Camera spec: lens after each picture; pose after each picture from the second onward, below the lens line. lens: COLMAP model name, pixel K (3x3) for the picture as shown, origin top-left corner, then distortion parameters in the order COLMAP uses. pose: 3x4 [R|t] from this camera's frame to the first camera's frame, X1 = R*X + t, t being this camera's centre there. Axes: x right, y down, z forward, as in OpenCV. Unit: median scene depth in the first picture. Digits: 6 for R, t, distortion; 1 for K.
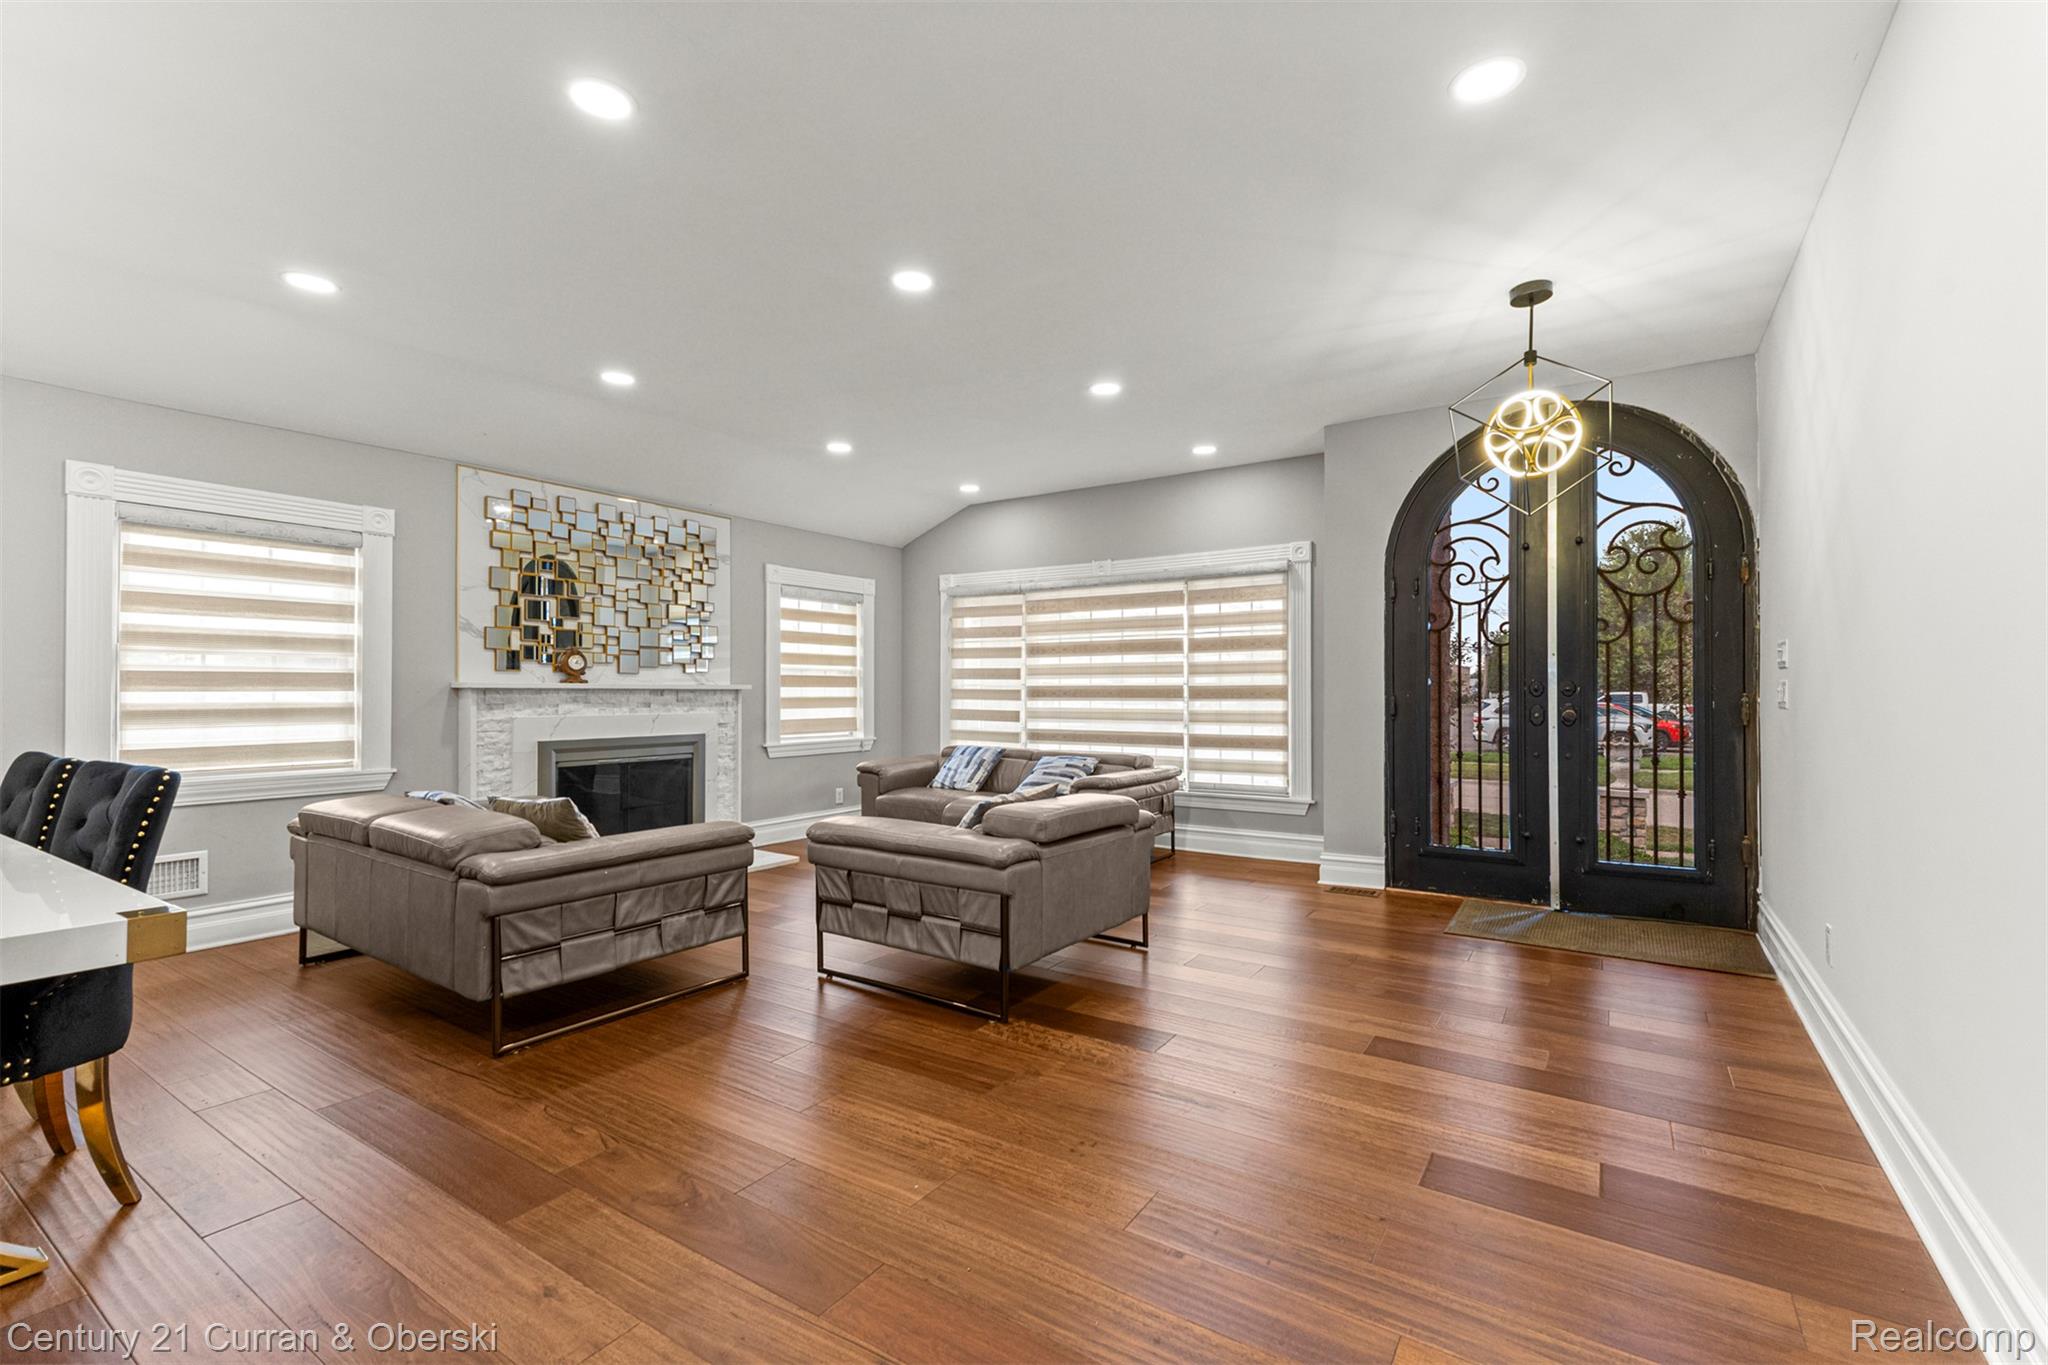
lens RADIAL K [[881.8, 0, 1024.5], [0, 881.8, 689.4], [0, 0, 1]] dist [0.004995, 0.001708]
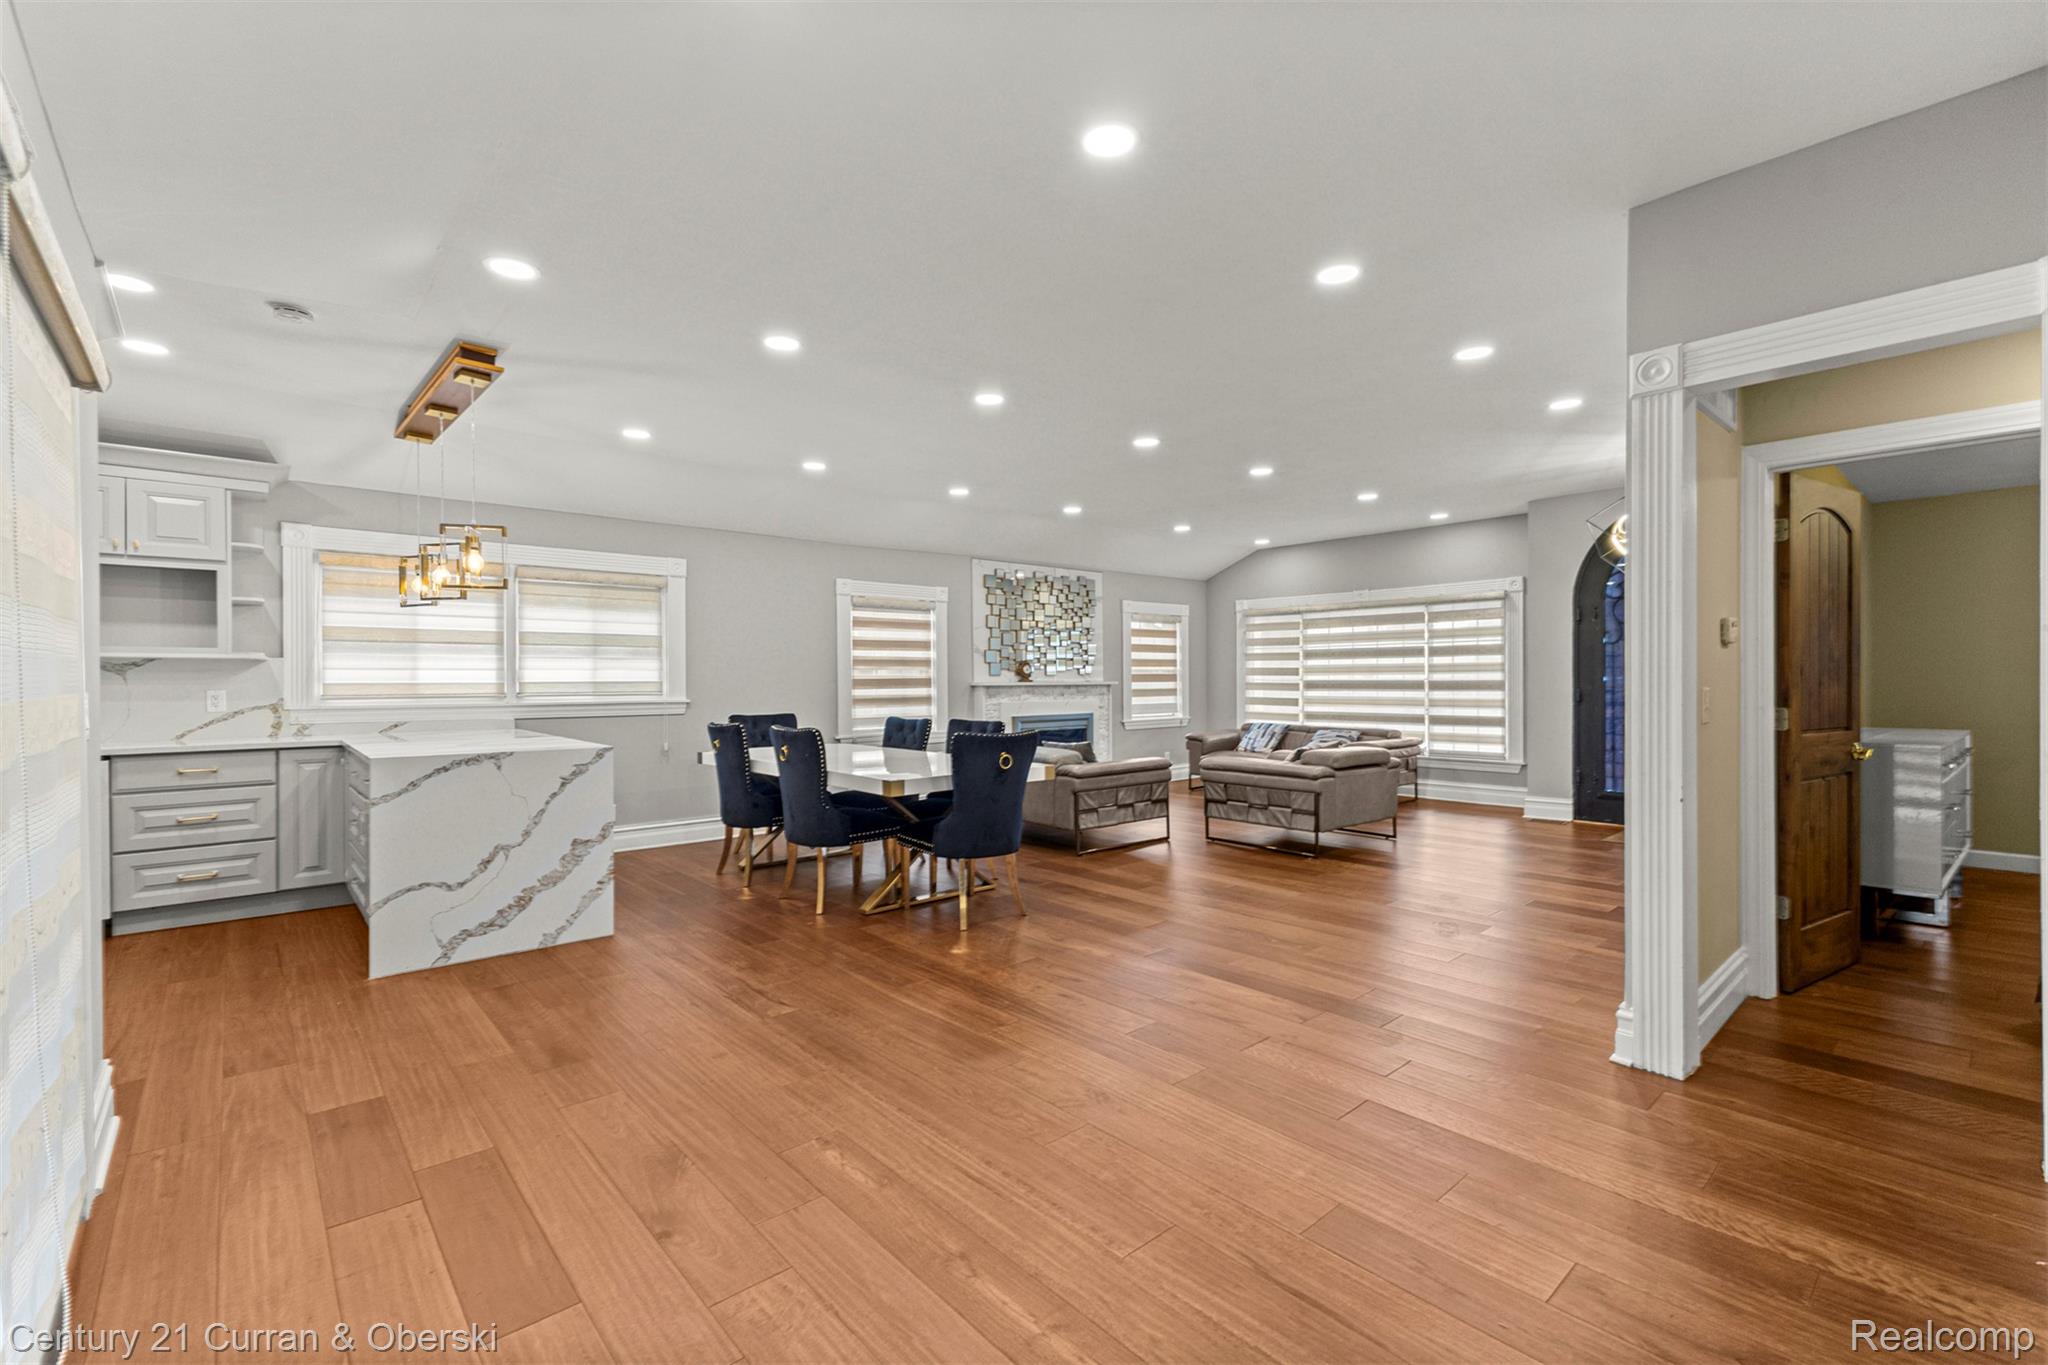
lens RADIAL K [[881.8, 0, 1027.8], [0, 881.8, 684.8], [0, 0, 1]] dist [0.004995, 0.001708]
pose [[0.966152, -0.004053, -0.257940, -0.069400], [0.006653, 0.999935, 0.009206, -0.015019], [0.257886, -0.010611, 0.966117, -0.535334]]
